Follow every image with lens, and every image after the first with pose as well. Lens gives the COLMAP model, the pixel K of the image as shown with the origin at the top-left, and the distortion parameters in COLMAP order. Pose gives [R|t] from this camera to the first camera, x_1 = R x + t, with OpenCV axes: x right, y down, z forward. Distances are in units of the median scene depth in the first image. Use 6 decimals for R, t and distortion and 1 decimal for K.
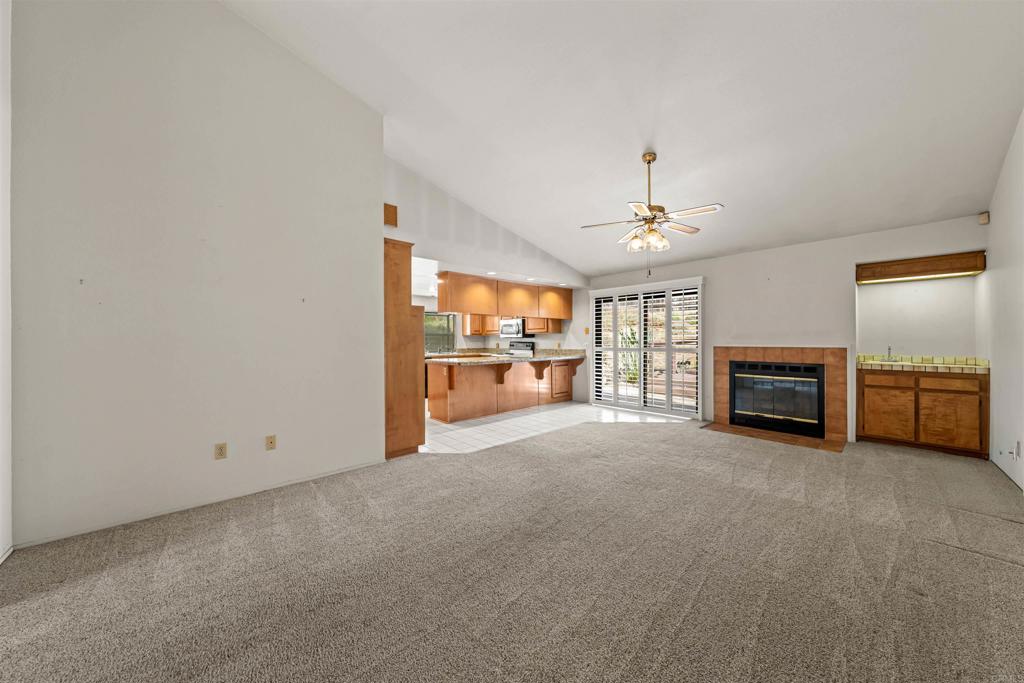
lens RADIAL K [[337.3, 0, 506.9], [0, 337.3, 332.3], [0, 0, 1]] dist [-0.019101, -0.000130]
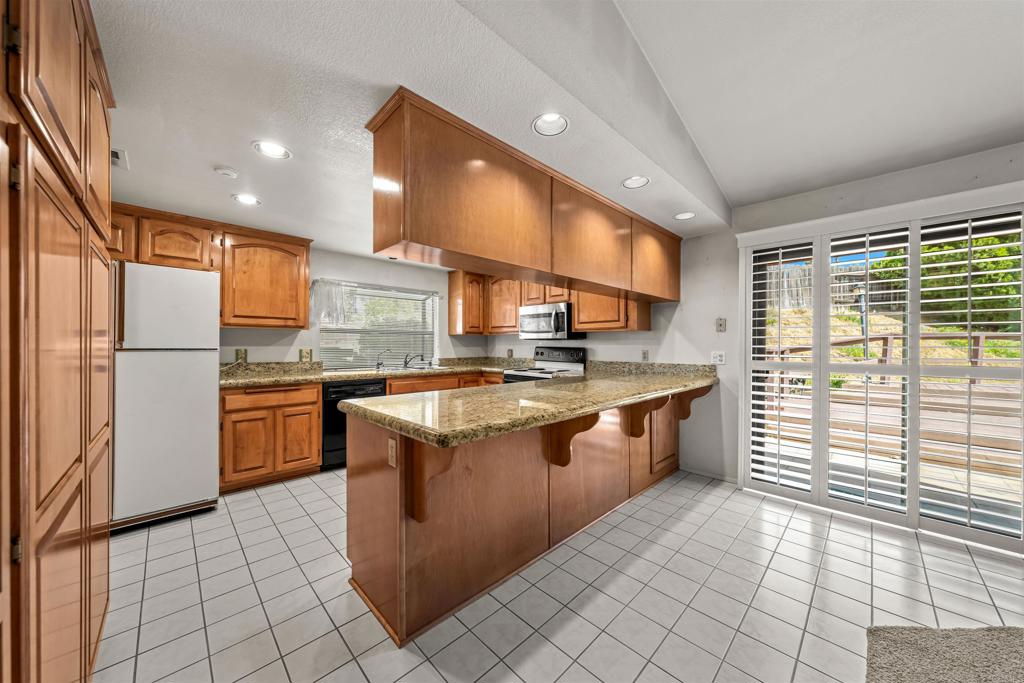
lens RADIAL K [[355.3, 0, 496.7], [0, 355.3, 344.8], [0, 0, 1]] dist [-0.000157, 0.000476]
pose [[0.999880, 0.008425, 0.012980, -0.079012], [-0.008745, 0.999654, 0.024808, 0.014089], [-0.012766, -0.024919, 0.999608, 0.543708]]
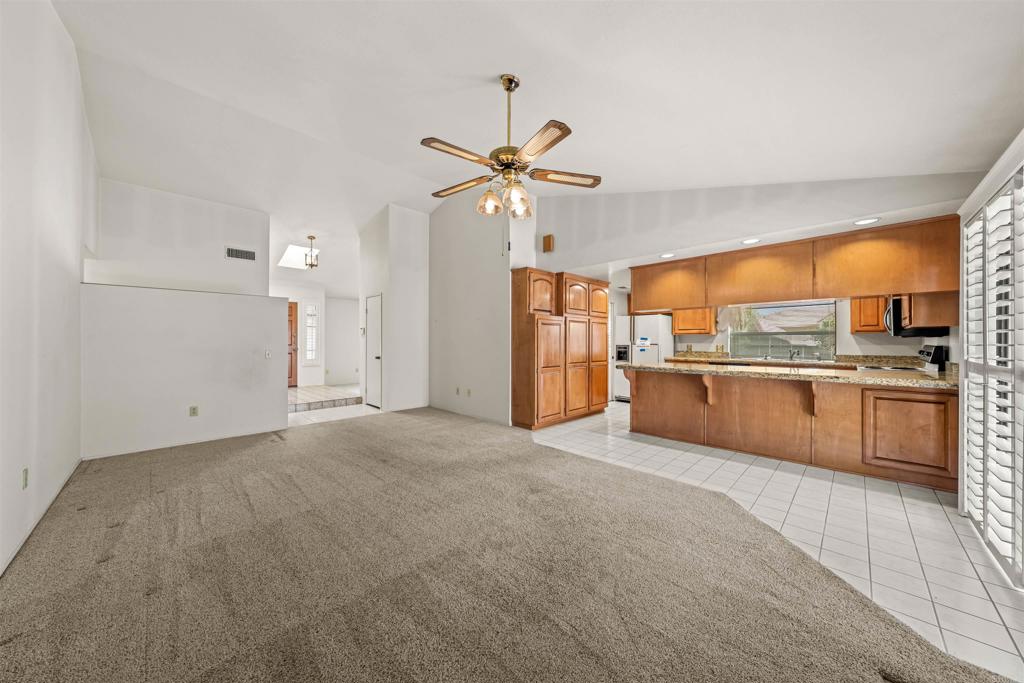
lens RADIAL K [[355.3, 0, 565.4], [0, 355.3, 336.4], [0, 0, 1]] dist [-0.000157, 0.000476]
pose [[0.150634, -0.007912, -0.988558, 0.587660], [0.020178, 0.999784, -0.004927, 0.009200], [0.988384, -0.019205, 0.150761, 0.515953]]
